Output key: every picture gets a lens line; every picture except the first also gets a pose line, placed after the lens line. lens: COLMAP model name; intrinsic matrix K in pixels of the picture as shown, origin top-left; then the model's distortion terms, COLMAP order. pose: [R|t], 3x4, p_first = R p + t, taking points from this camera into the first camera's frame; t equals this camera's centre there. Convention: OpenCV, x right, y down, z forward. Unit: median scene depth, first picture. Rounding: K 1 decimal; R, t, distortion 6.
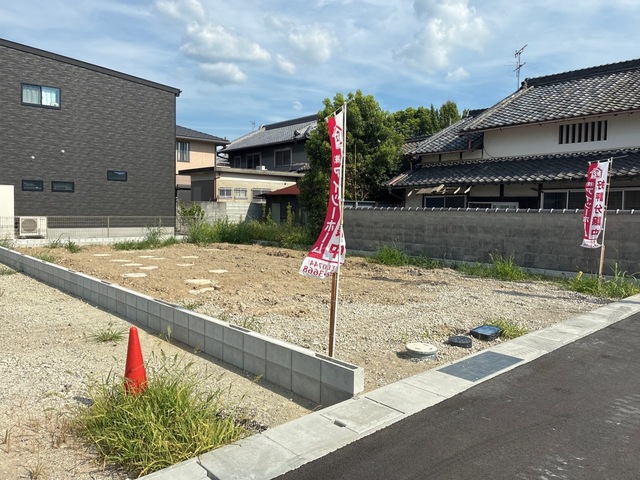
lens RADIAL K [[480.0, 0, 320.0], [0, 480.0, 240.0], [0, 0, 1]] dist [0.007219, -0.008915]
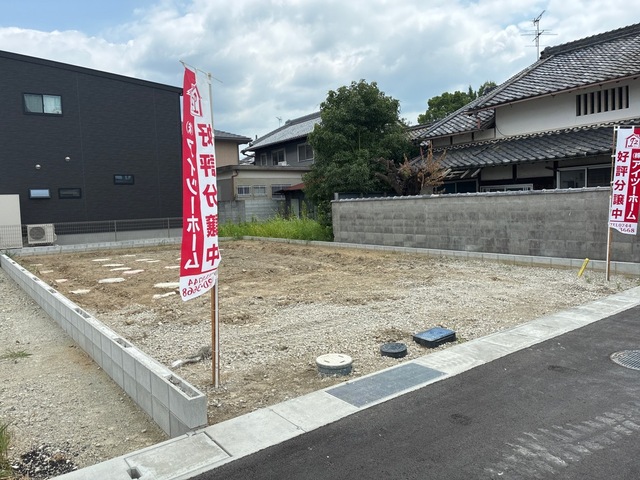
lens RADIAL K [[479.3, 0, 315.7], [0, 479.3, 243.5], [0, 0, 1]] dist [0.022781, -0.031036]
pose [[0.994230, -0.043484, -0.098057, 0.092164], [0.045390, 0.998820, 0.017300, 0.000494], [0.097189, -0.021651, 0.995030, 0.052179]]
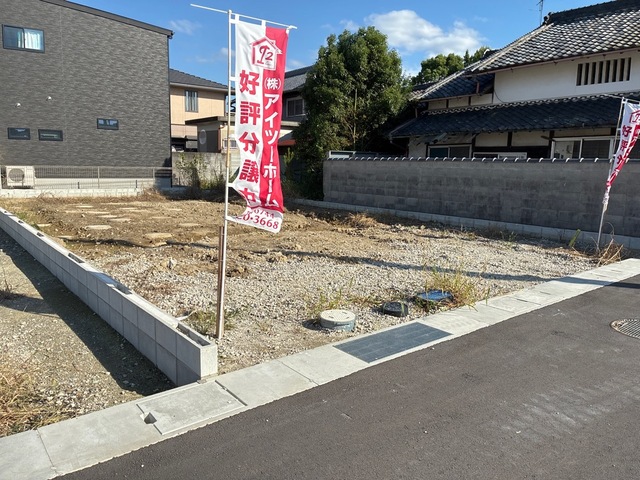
lens RADIAL K [[480.6, 0, 314.4], [0, 480.6, 241.0], [0, 0, 1]] dist [0.020277, -0.030448]
pose [[0.997949, 0.014442, -0.062372, 0.075074], [-0.008354, 0.995271, 0.096782, 0.003555], [0.063474, -0.096062, 0.993349, 0.056734]]
